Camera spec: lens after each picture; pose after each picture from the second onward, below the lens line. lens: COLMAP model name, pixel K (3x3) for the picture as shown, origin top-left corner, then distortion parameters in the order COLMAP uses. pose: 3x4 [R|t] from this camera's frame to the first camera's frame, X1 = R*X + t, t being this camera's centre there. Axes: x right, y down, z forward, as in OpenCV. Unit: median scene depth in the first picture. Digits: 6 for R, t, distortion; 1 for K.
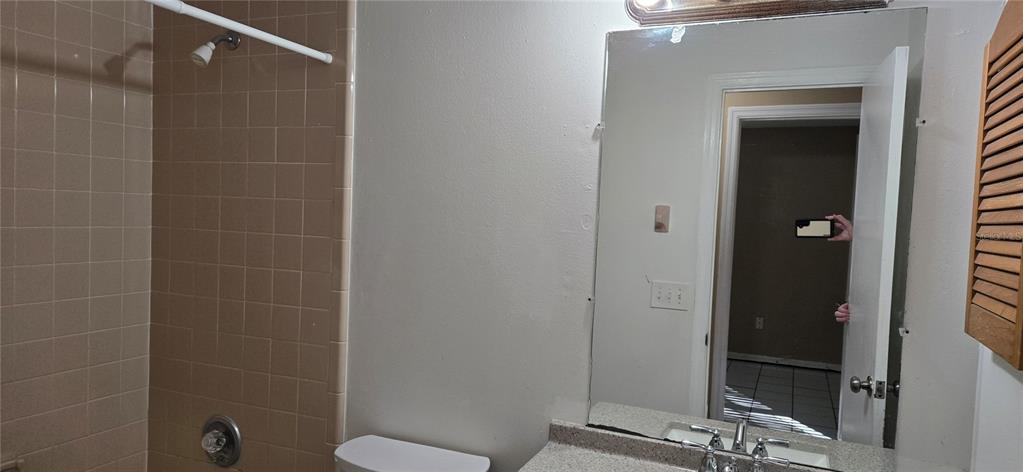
lens RADIAL K [[687.2, 0, 511.5], [0, 687.2, 236.0], [0, 0, 1]] dist [0.139459, -0.104832]
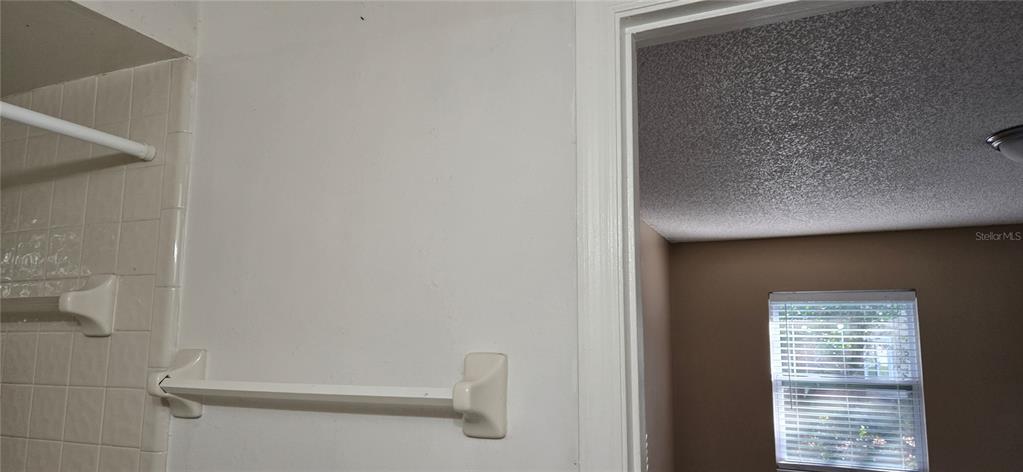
lens RADIAL K [[687.2, 0, 511.5], [0, 687.2, 236.0], [0, 0, 1]] dist [0.139459, -0.104832]
pose [[0.998674, -0.044437, -0.026001, 0.100134], [0.038483, 0.979773, -0.196378, -0.013903], [0.034201, 0.195117, 0.980184, 0.282507]]
